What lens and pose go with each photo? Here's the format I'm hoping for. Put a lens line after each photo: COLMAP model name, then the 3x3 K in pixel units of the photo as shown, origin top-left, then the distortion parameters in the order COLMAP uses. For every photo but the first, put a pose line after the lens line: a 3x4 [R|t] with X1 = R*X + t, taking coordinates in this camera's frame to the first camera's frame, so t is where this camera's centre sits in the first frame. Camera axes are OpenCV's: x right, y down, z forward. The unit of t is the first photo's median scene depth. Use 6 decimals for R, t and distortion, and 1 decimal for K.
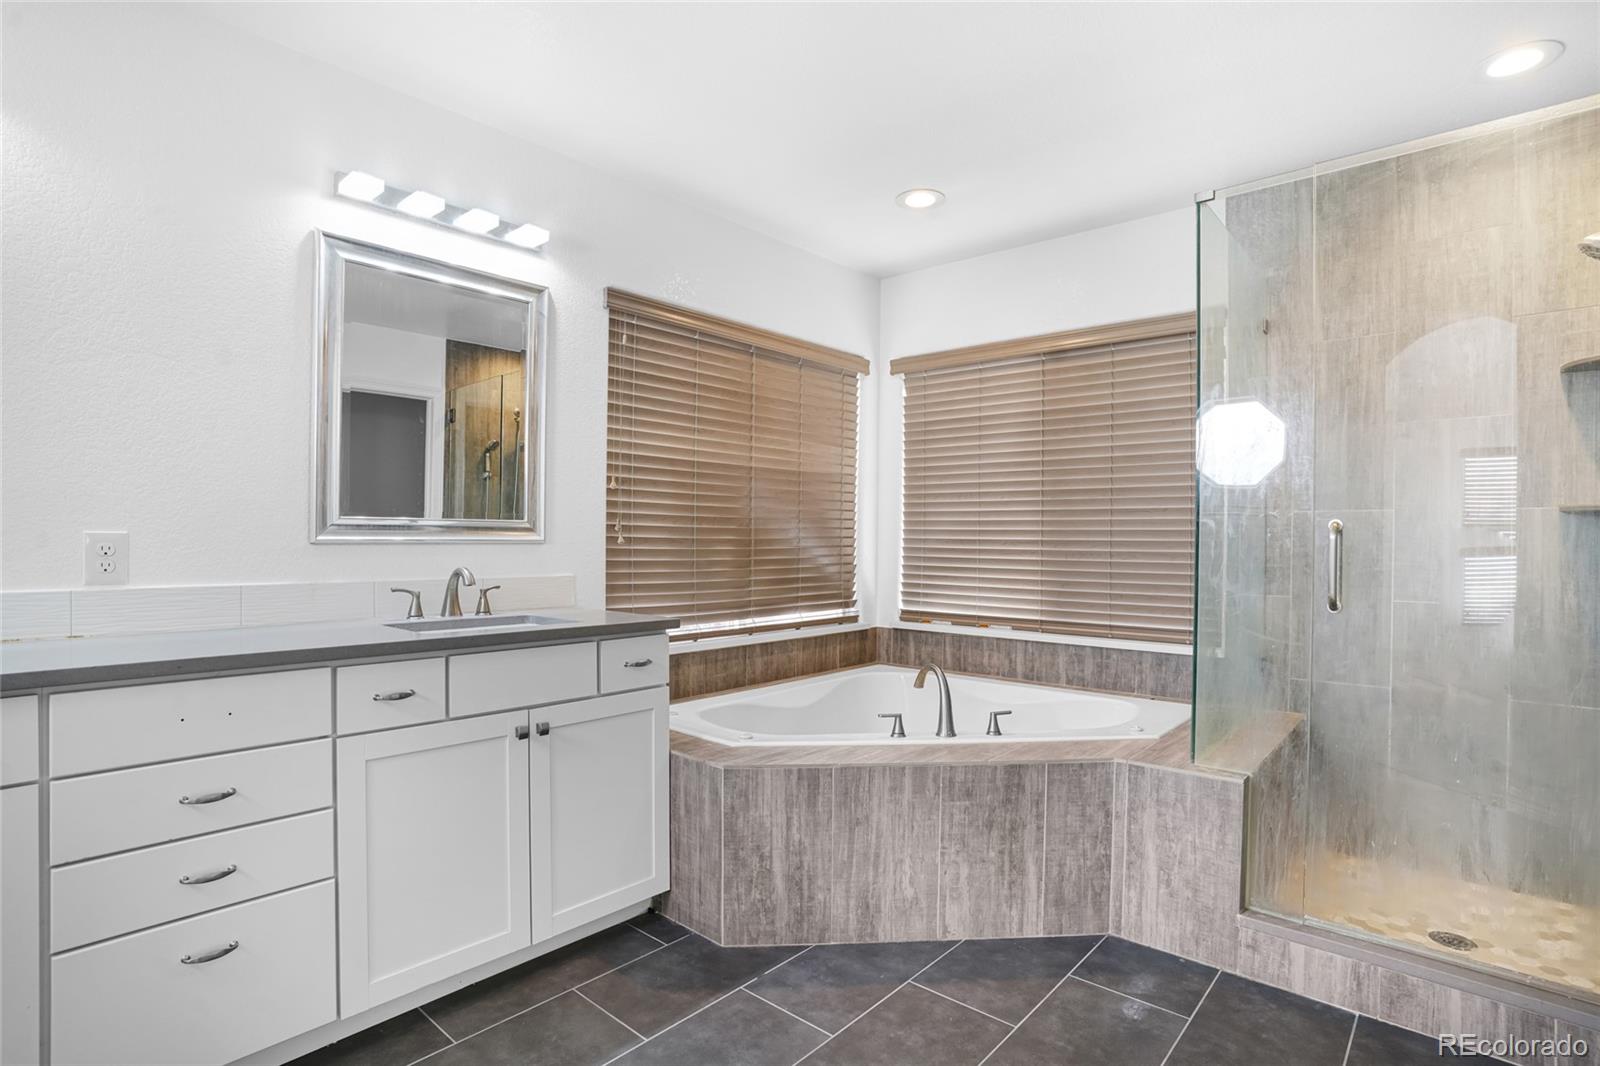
lens RADIAL K [[808.2, 0, 827.9], [0, 808.2, 528.8], [0, 0, 1]] dist [-0.078007, 0.047505]
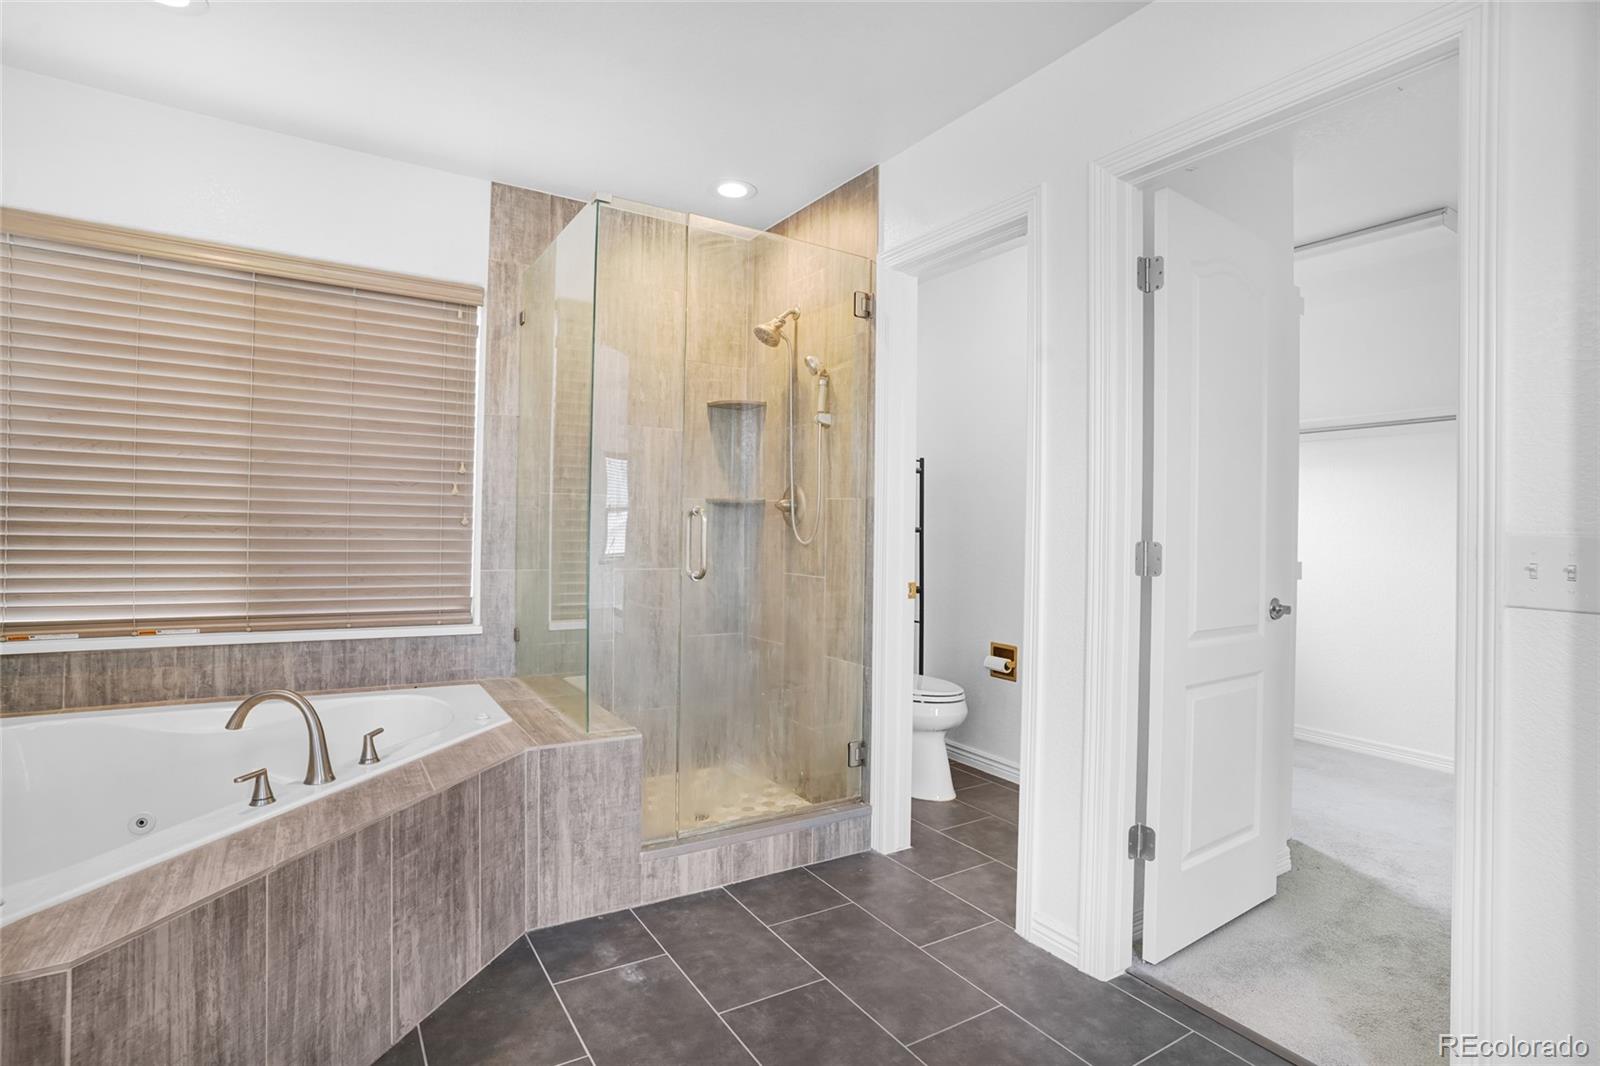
lens RADIAL K [[790.9, 0, 778.9], [0, 790.9, 522.6], [0, 0, 1]] dist [-0.075161, 0.039965]
pose [[0.314051, 0.004980, 0.949393, -0.438353], [-0.031688, 0.999484, 0.005239, 0.004535], [-0.948877, -0.031730, 0.314047, 0.434504]]
